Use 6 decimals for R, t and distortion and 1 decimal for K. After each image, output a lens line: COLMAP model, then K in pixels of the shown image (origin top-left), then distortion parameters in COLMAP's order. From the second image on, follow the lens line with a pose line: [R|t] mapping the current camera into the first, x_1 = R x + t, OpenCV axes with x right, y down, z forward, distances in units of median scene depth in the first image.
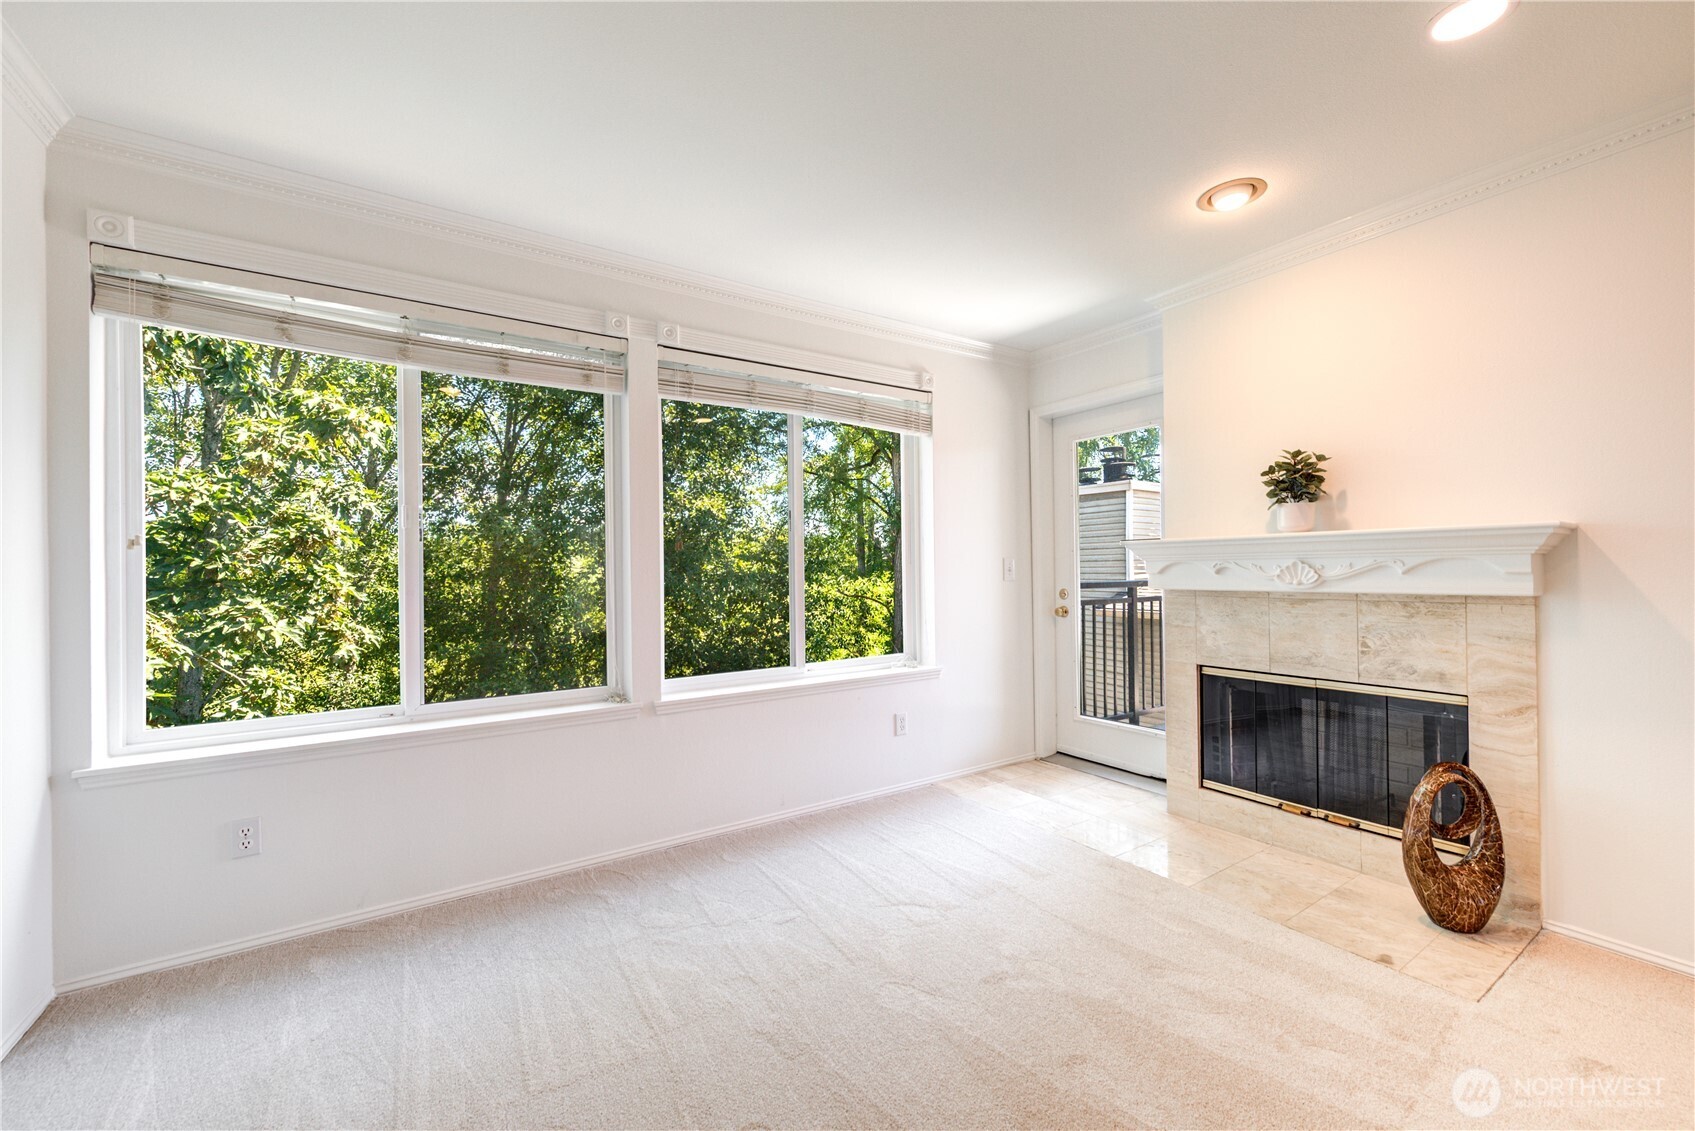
lens RADIAL K [[674.1, 0, 856.6], [0, 674.1, 564.2], [0, 0, 1]] dist [0.002362, -0.000284]
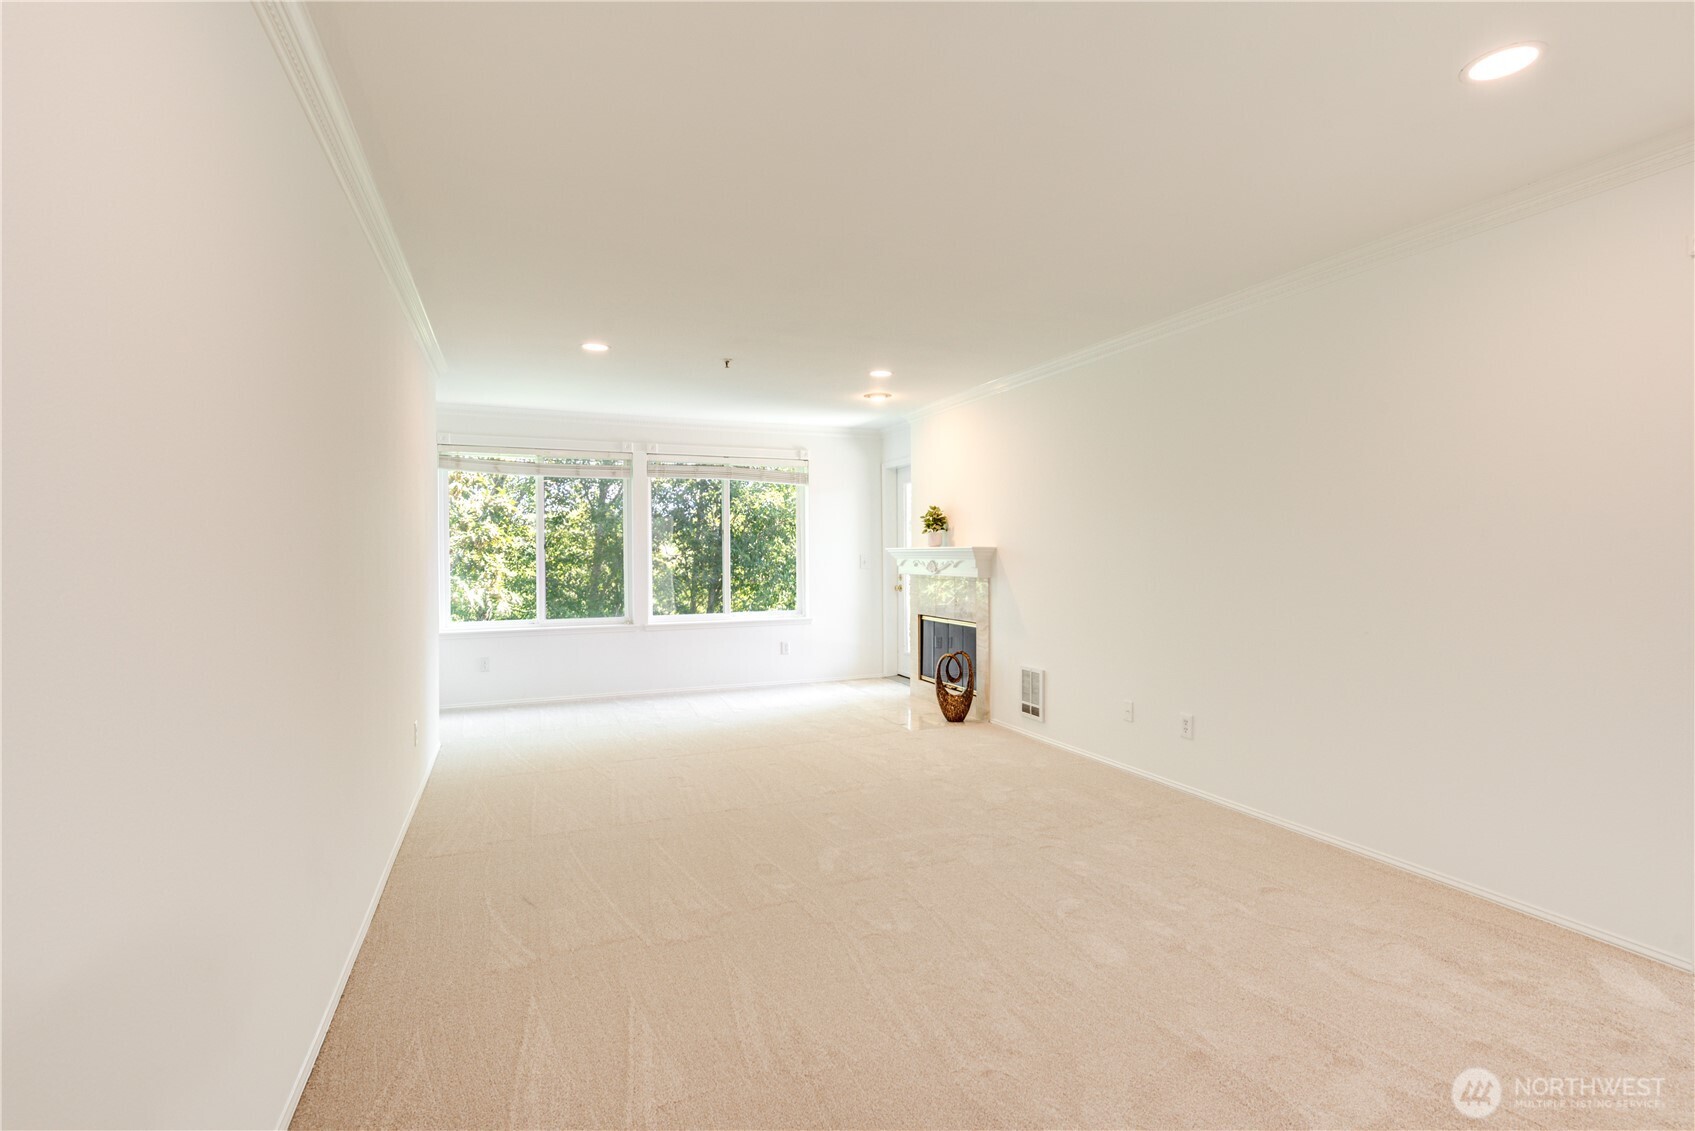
lens RADIAL K [[784.4, 0, 847.7], [0, 784.4, 569.4], [0, 0, 1]] dist [0.001386, -0.001005]
pose [[0.981020, 0.009477, -0.193675, 0.666129], [-0.004093, 0.999594, 0.028180, -0.034271], [0.193864, -0.026853, 0.980661, -1.071833]]
